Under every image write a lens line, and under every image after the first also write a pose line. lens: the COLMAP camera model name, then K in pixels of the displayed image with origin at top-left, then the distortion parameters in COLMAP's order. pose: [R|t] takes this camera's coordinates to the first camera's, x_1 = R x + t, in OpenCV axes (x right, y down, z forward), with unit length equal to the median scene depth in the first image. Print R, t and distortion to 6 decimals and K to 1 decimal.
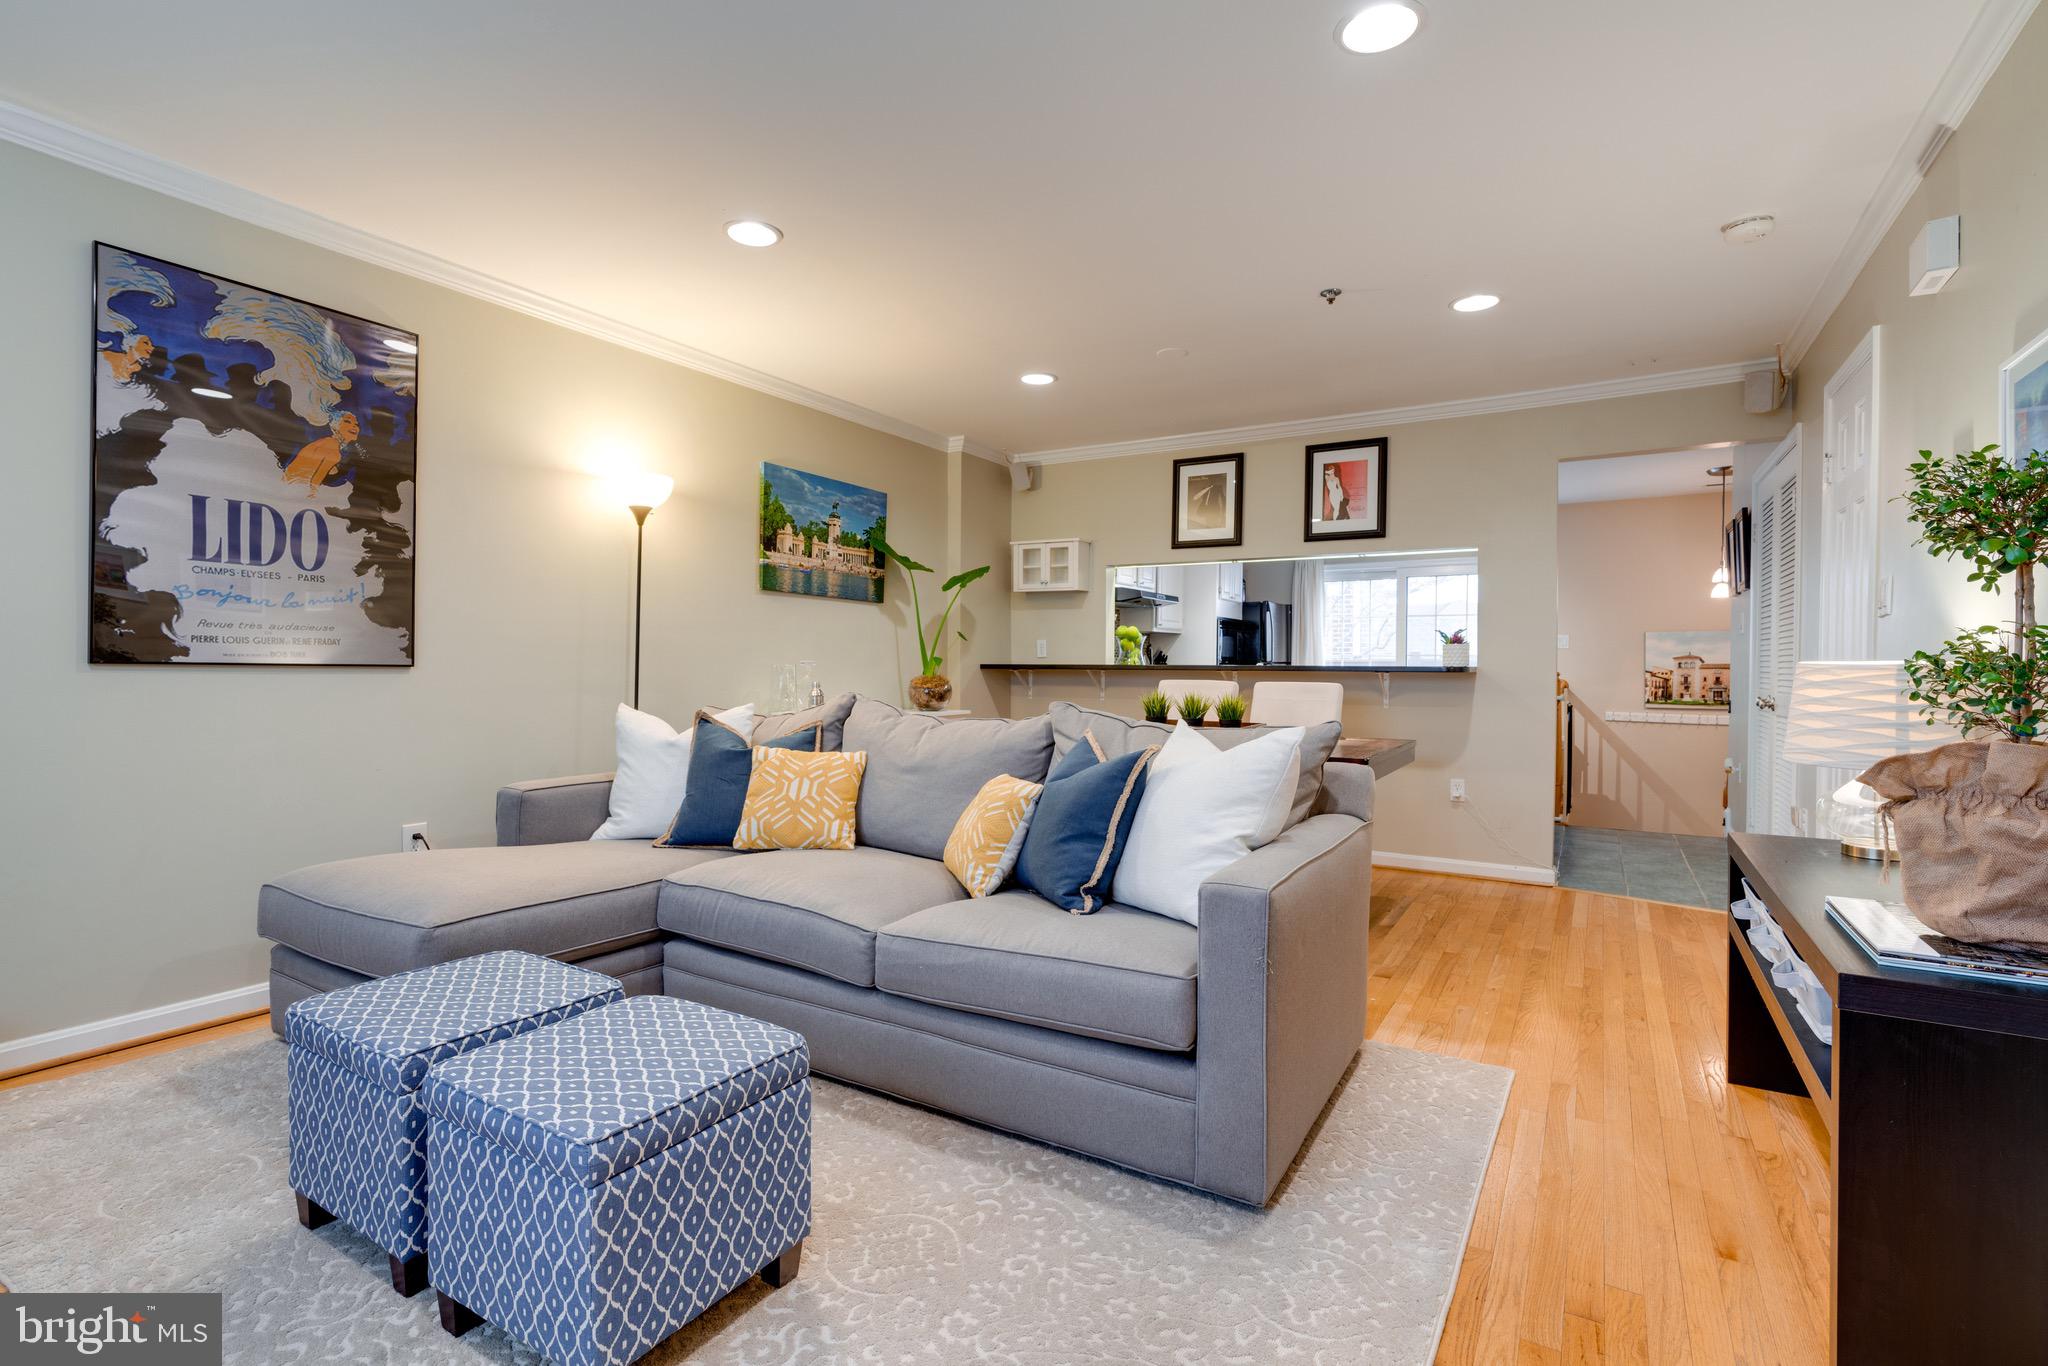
lens RADIAL K [[954.0, 0, 1015.5], [0, 954.0, 679.2], [0, 0, 1]] dist [-0.008441, 0.003797]
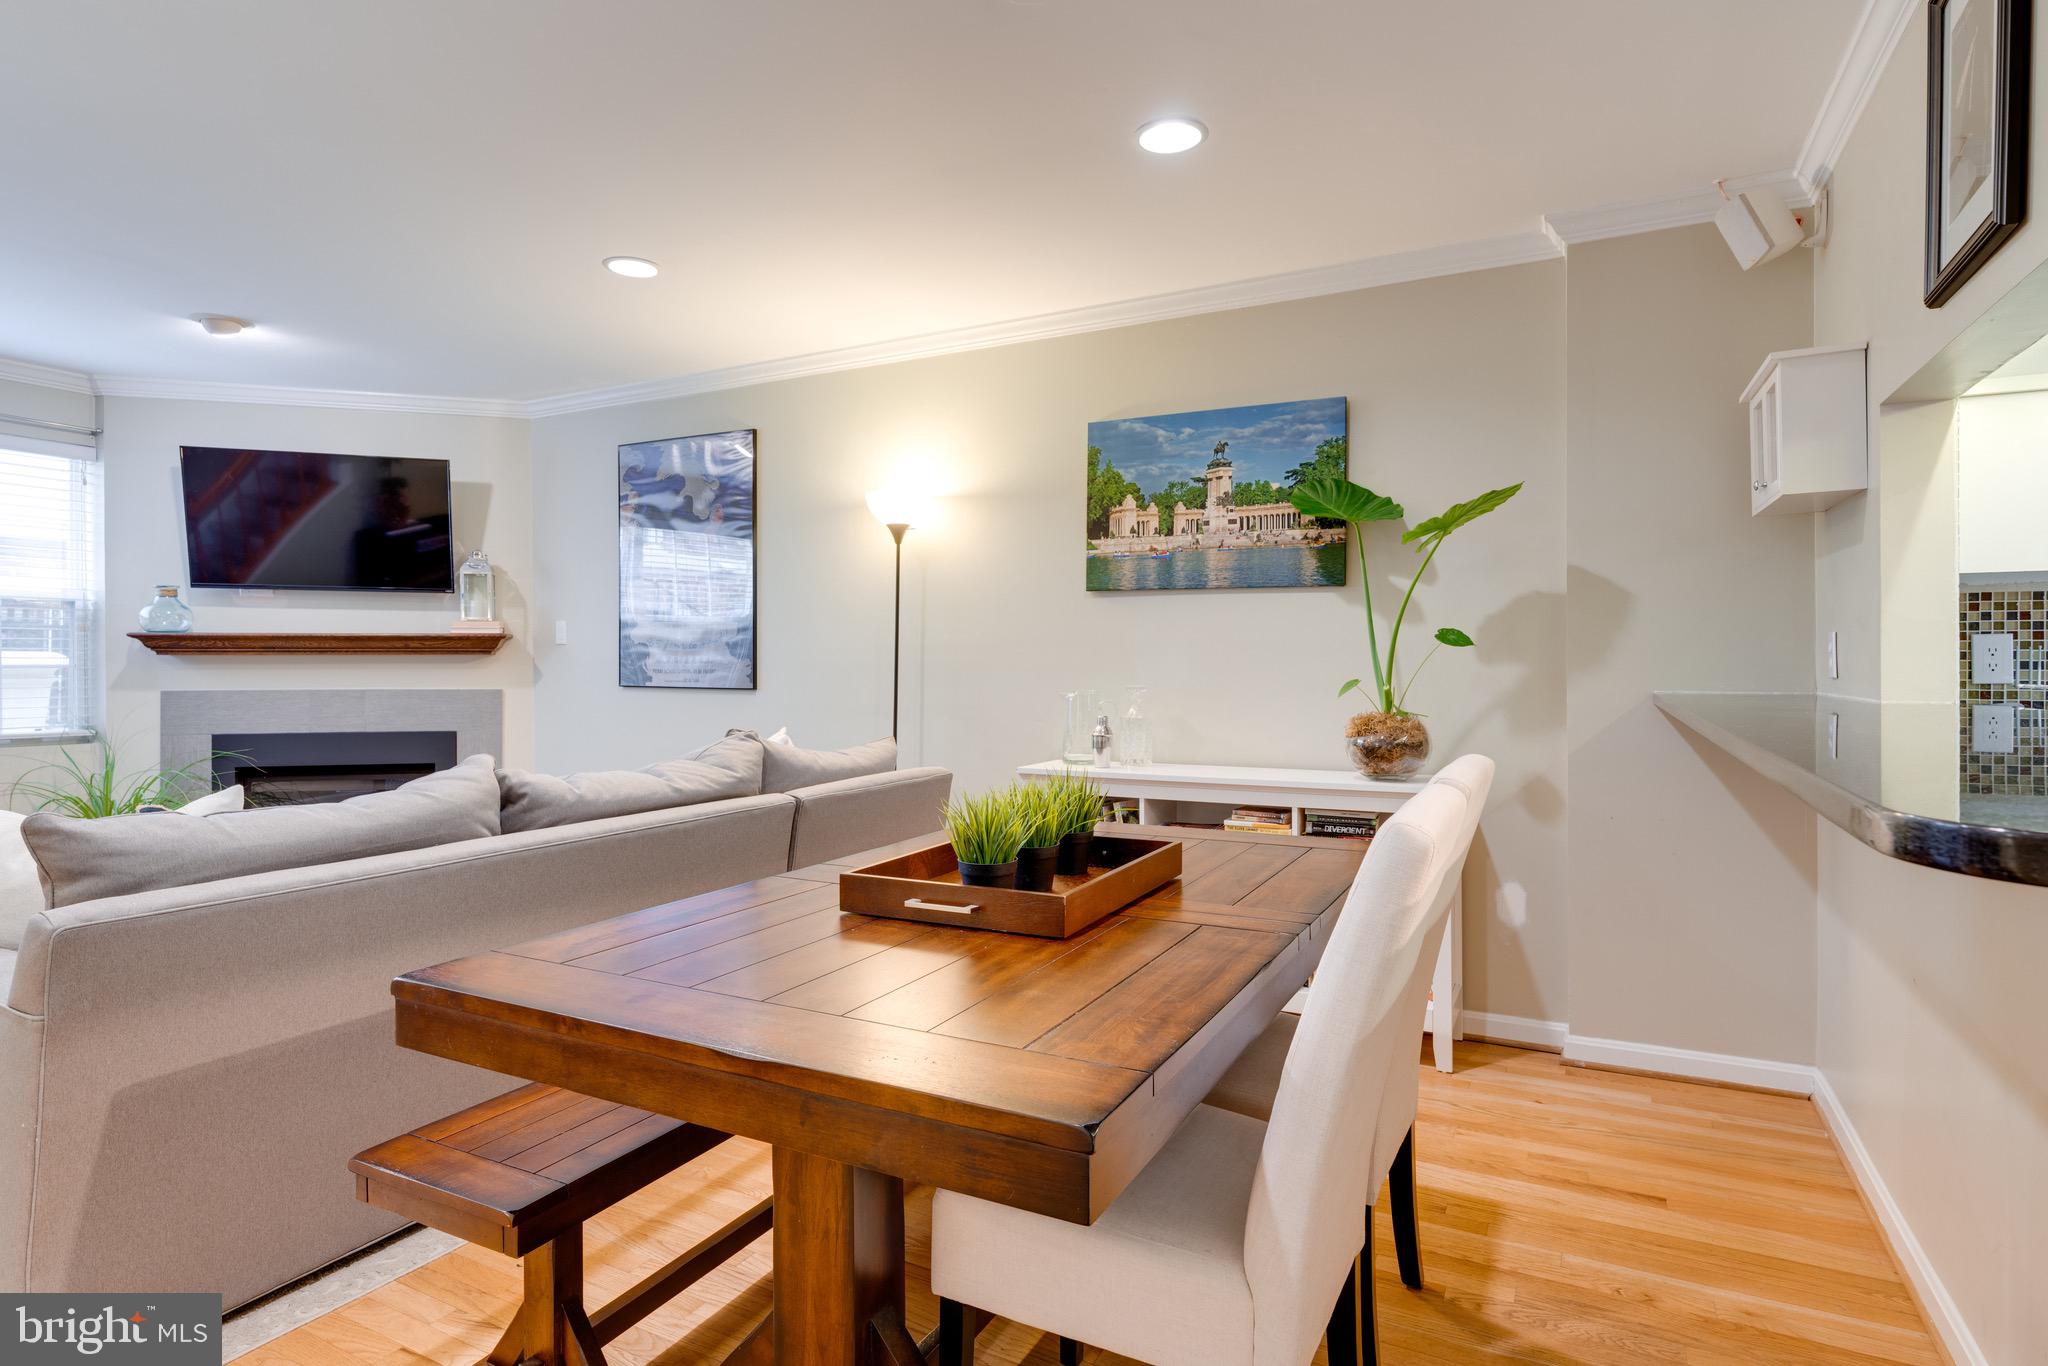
lens RADIAL K [[1094.1, 0, 1017.0], [0, 1094.1, 665.3], [0, 0, 1]] dist [-0.011148, 0.005546]
pose [[0.061104, -0.004073, -0.998123, 0.635372], [-0.012236, 0.999913, -0.004829, -0.032161], [0.998056, 0.012508, 0.061049, 0.944540]]
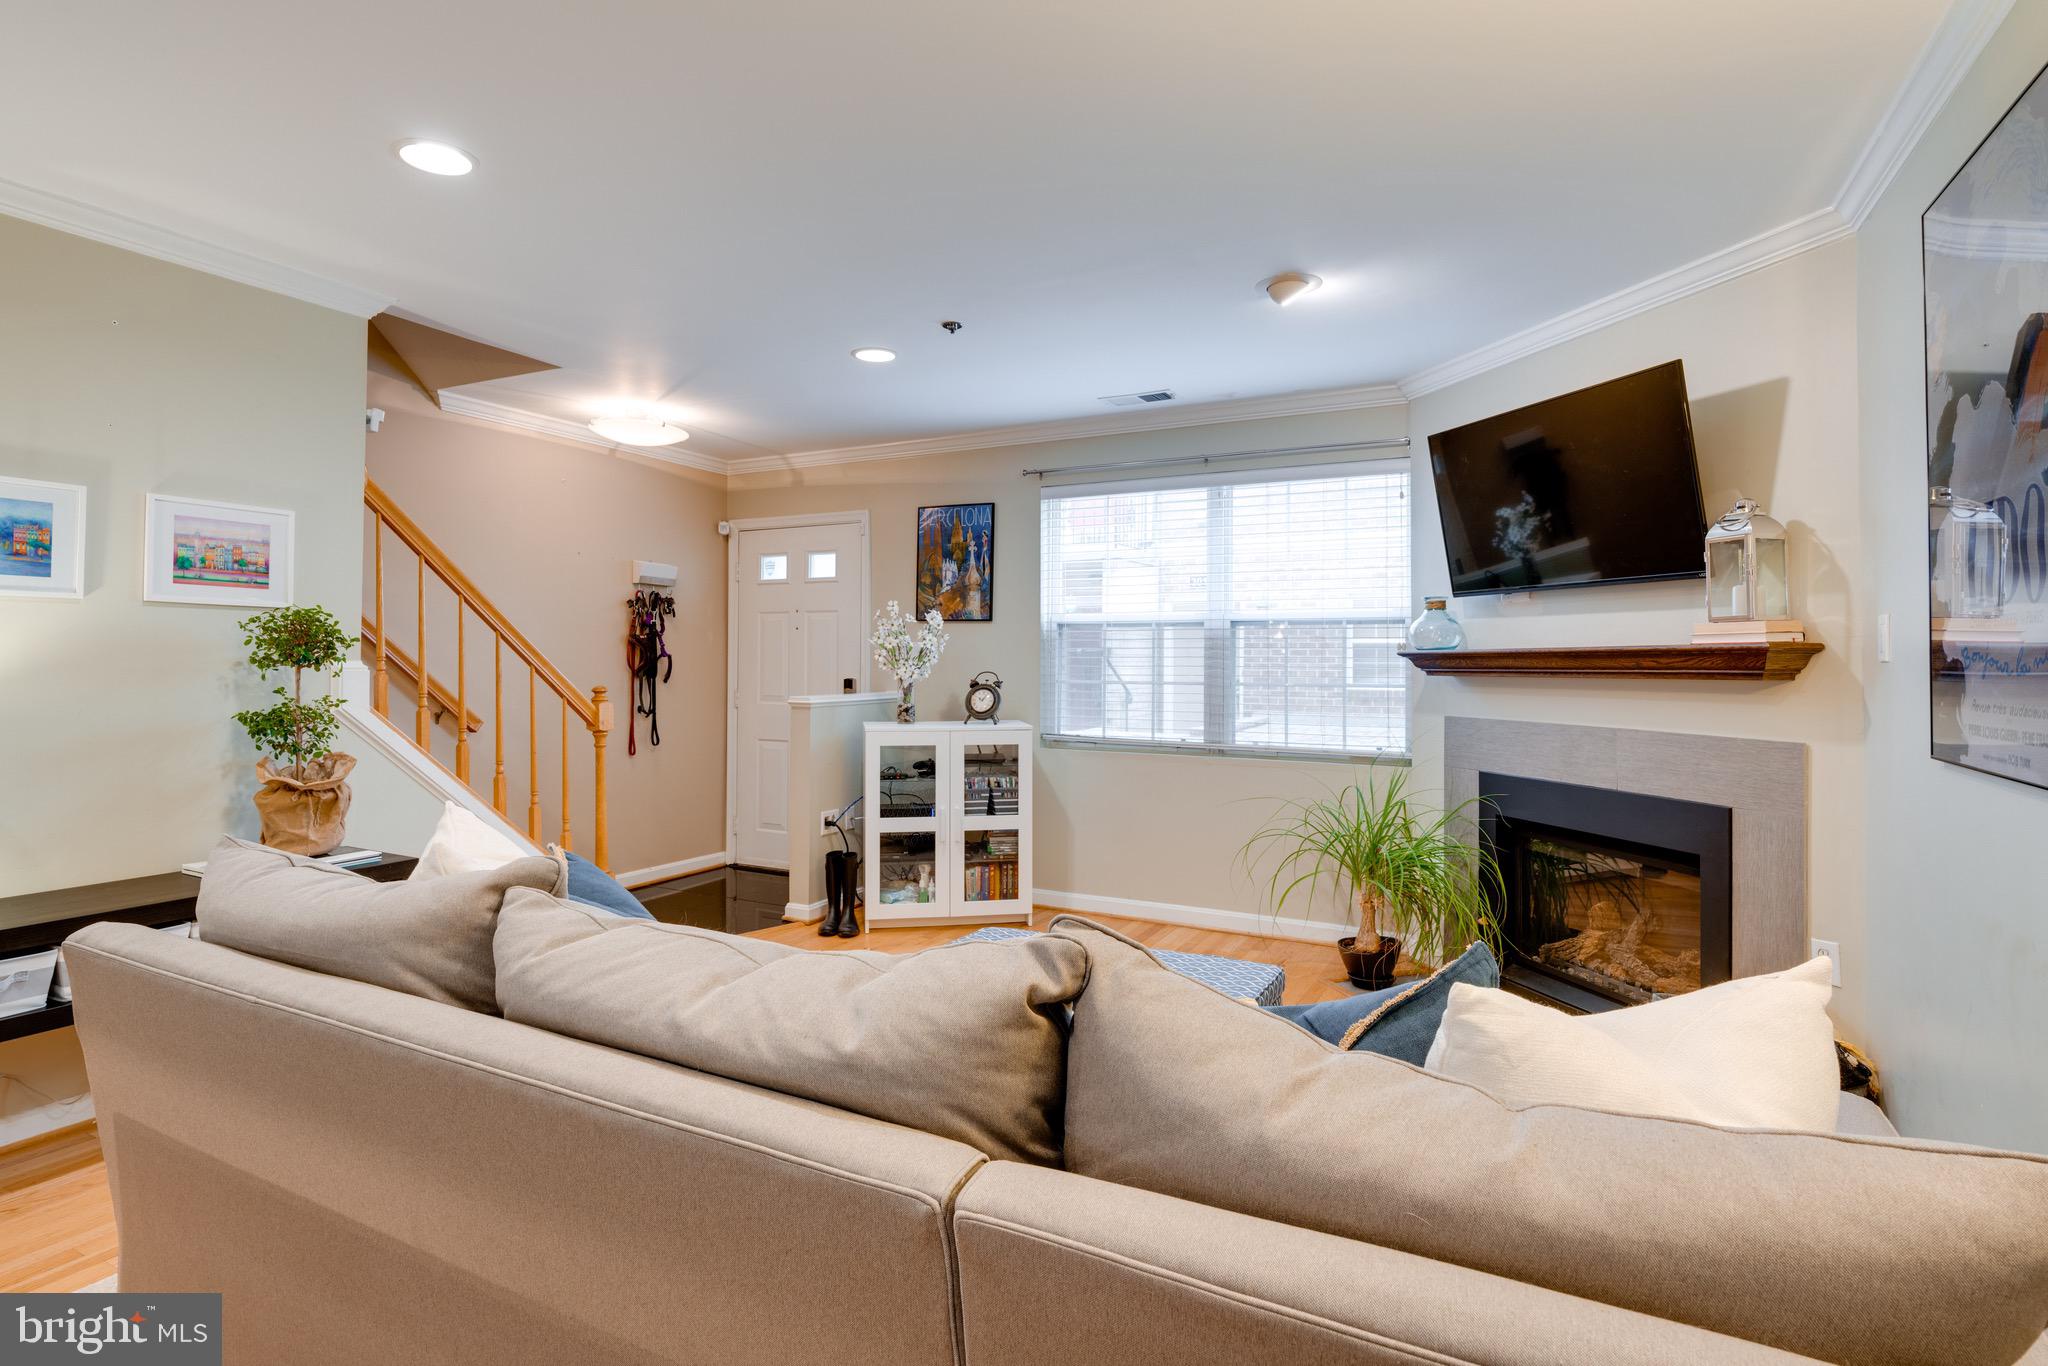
lens RADIAL K [[1028.2, 0, 1013.6], [0, 1028.2, 648.6], [0, 0, 1]] dist [-0.004336, 0.002781]
pose [[-0.998477, -0.011650, -0.053929, -0.109882], [-0.011578, 0.999932, -0.001650, -0.056143], [0.053945, -0.001023, -0.998543, 1.052428]]
